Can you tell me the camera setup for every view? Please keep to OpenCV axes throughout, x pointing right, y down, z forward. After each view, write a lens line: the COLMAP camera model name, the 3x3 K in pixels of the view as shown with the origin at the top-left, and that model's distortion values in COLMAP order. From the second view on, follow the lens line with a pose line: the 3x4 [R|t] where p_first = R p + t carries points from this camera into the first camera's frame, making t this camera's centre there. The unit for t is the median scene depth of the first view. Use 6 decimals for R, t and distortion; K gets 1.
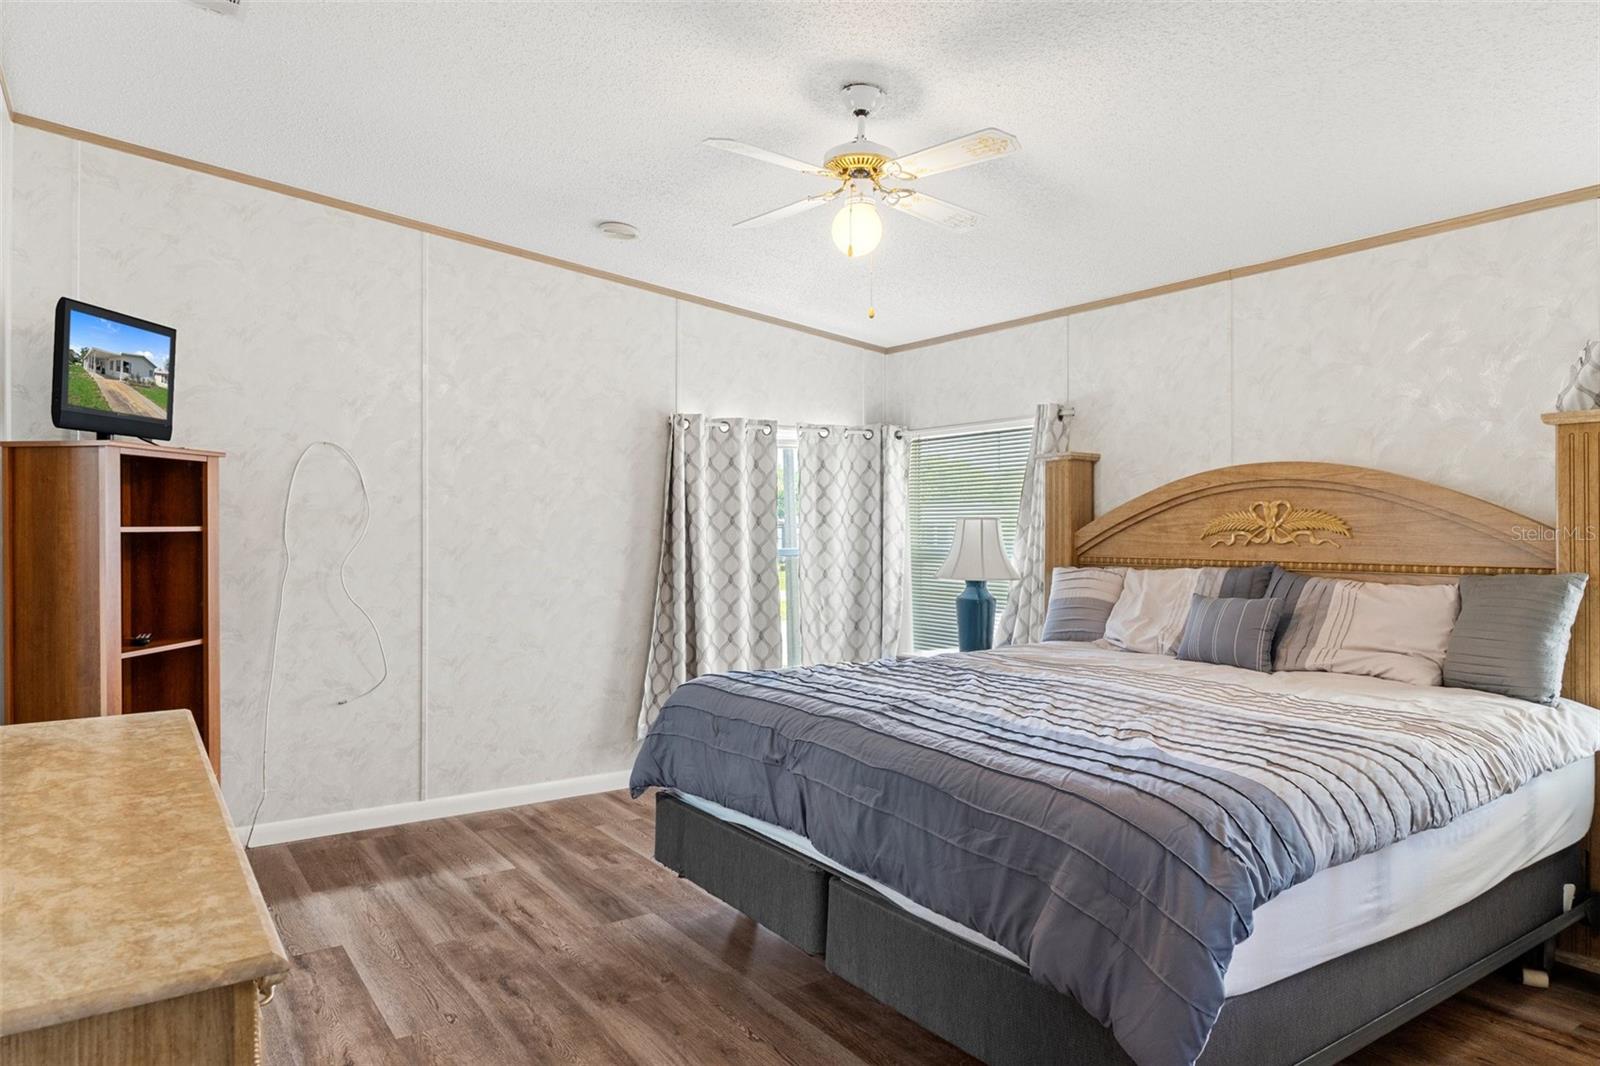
lens RADIAL K [[1040.0, 0, 807.1], [0, 1040.0, 525.1], [0, 0, 1]] dist [0.001261, 0.001739]
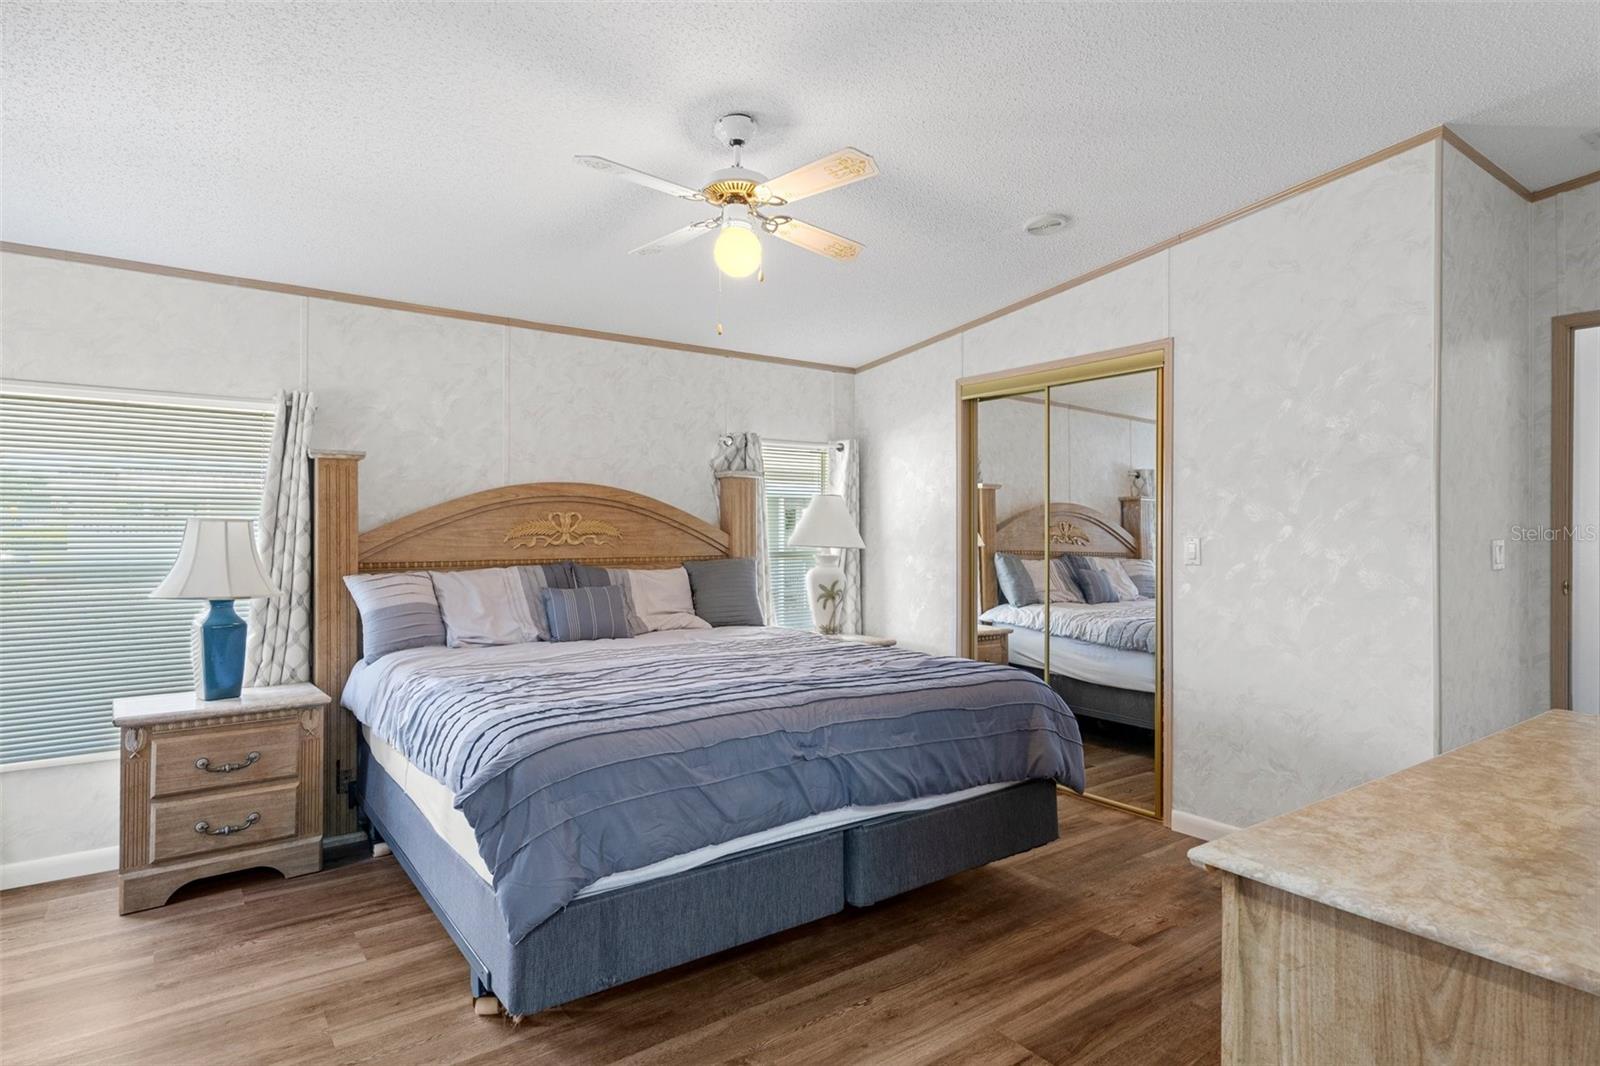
lens RADIAL K [[857.7, 0, 807.2], [0, 857.7, 539.2], [0, 0, 1]] dist [0.011605, 0.002139]
pose [[-0.040259, -0.008535, 0.999153, -0.640098], [-0.005021, 0.999953, 0.008340, -0.000004], [-0.999177, -0.004681, -0.040300, 0.743696]]
